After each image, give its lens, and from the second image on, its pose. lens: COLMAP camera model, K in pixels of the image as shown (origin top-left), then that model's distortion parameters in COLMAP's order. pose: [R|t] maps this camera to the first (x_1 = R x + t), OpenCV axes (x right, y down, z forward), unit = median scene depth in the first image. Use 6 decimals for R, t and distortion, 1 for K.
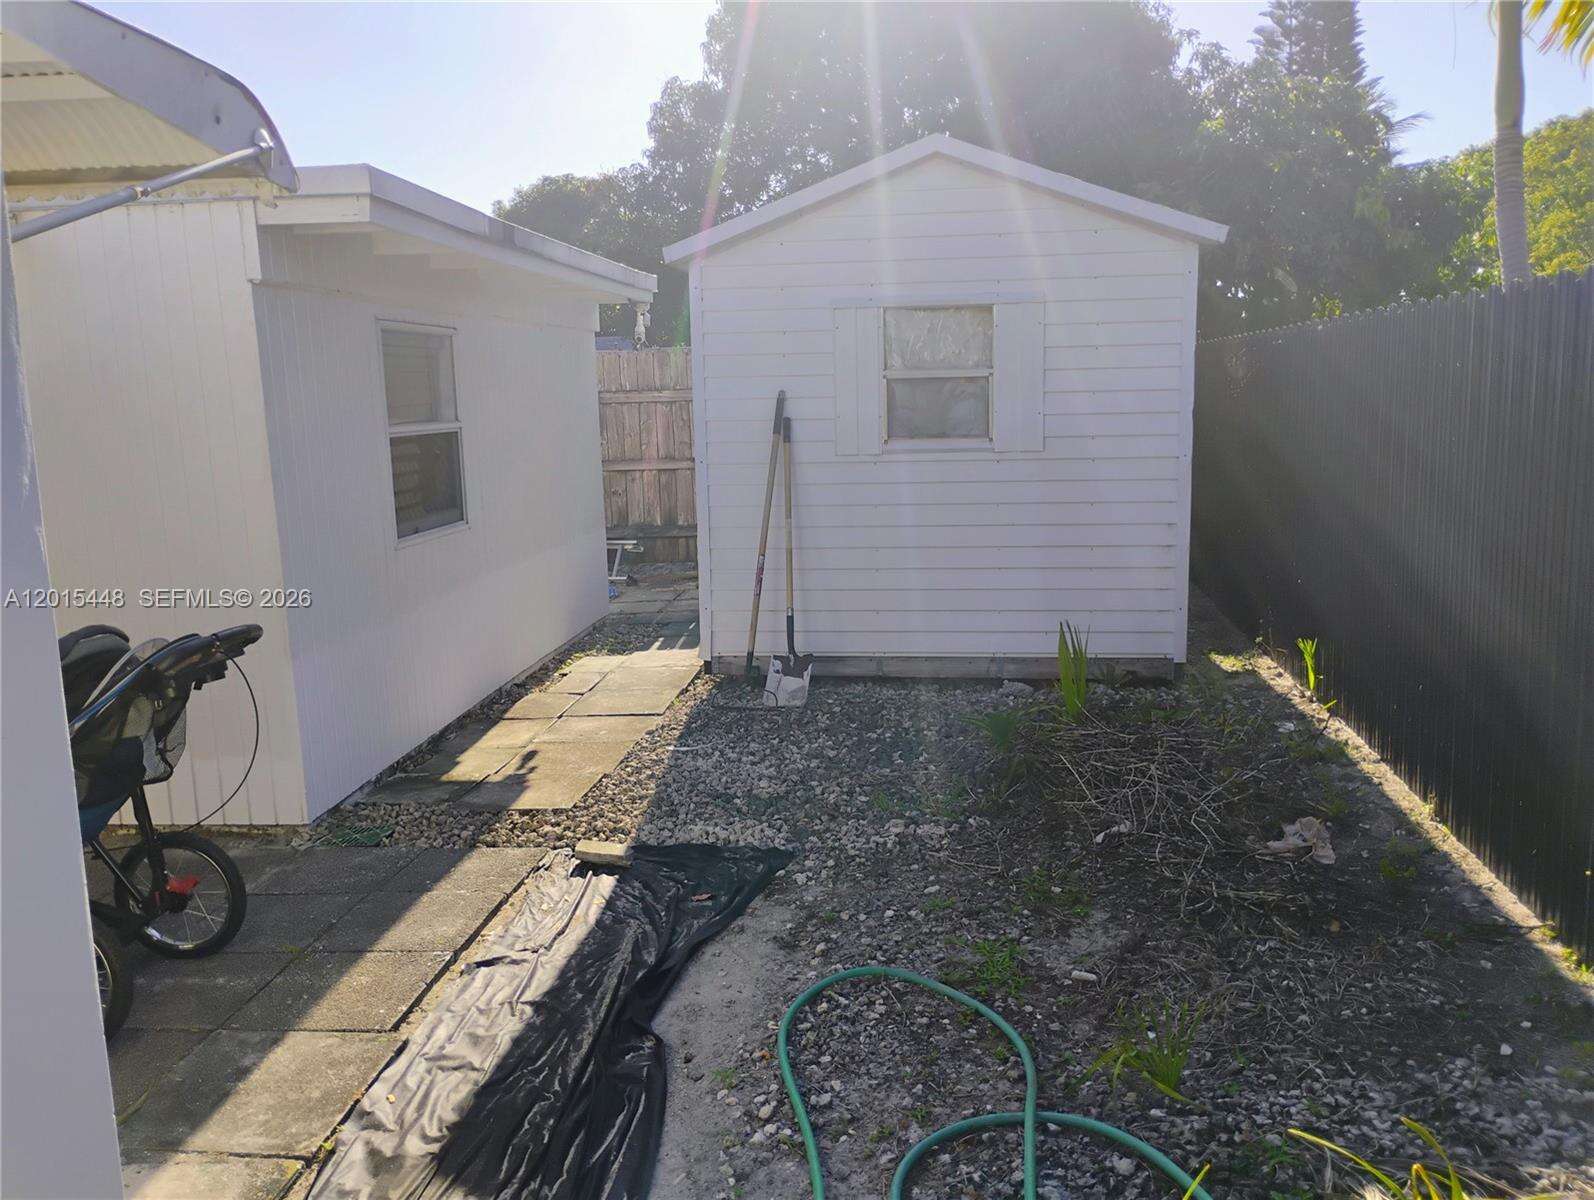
lens RADIAL K [[1325.8, 0, 803.6], [0, 1325.8, 593.5], [0, 0, 1]] dist [0.014569, -0.009508]
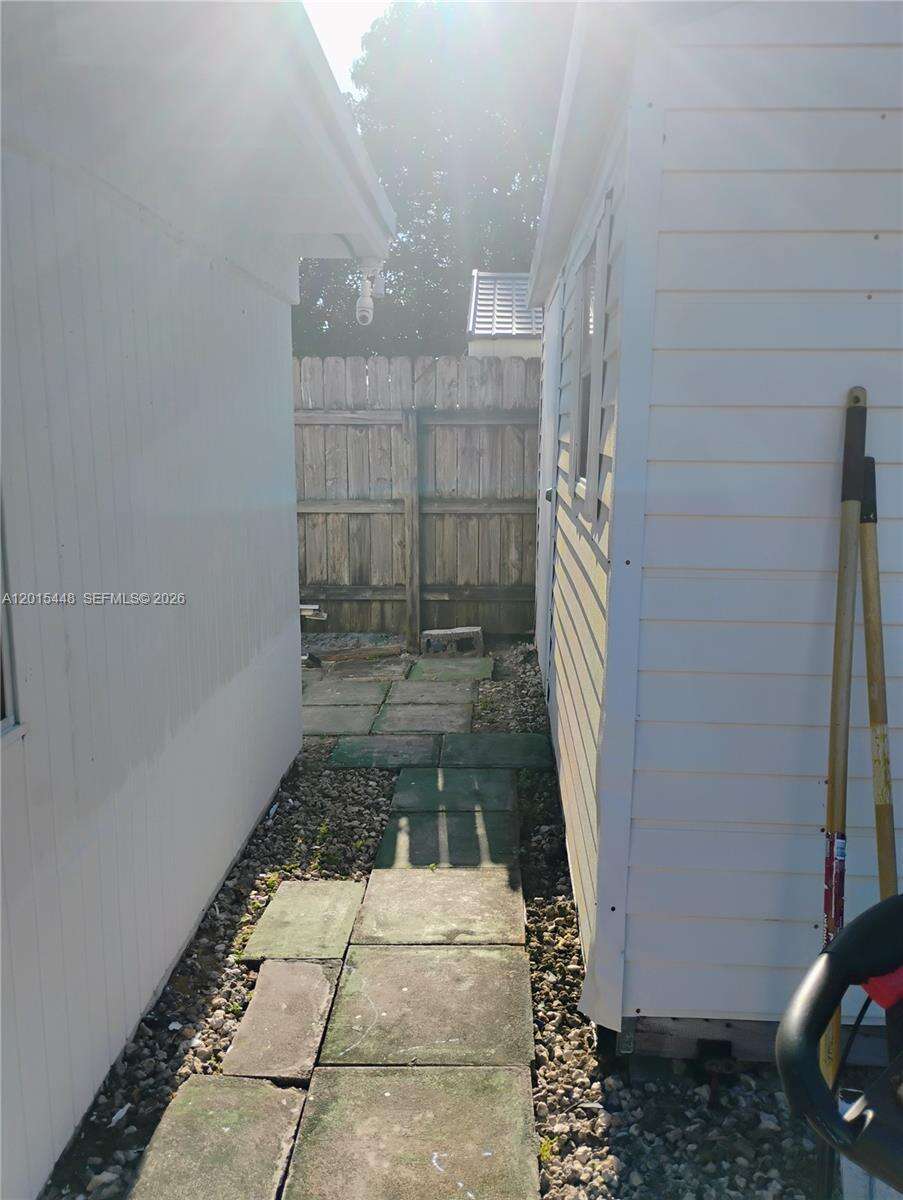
lens RADIAL K [[998.1, 0, 451.5], [0, 998.1, 600.0], [0, 0, 1]] dist [0.014569, -0.009508]
pose [[0.997362, 0.016245, 0.070743, -0.090508], [-0.017604, 0.999671, 0.018633, -0.055436], [-0.070417, -0.019829, 0.997321, 0.420474]]
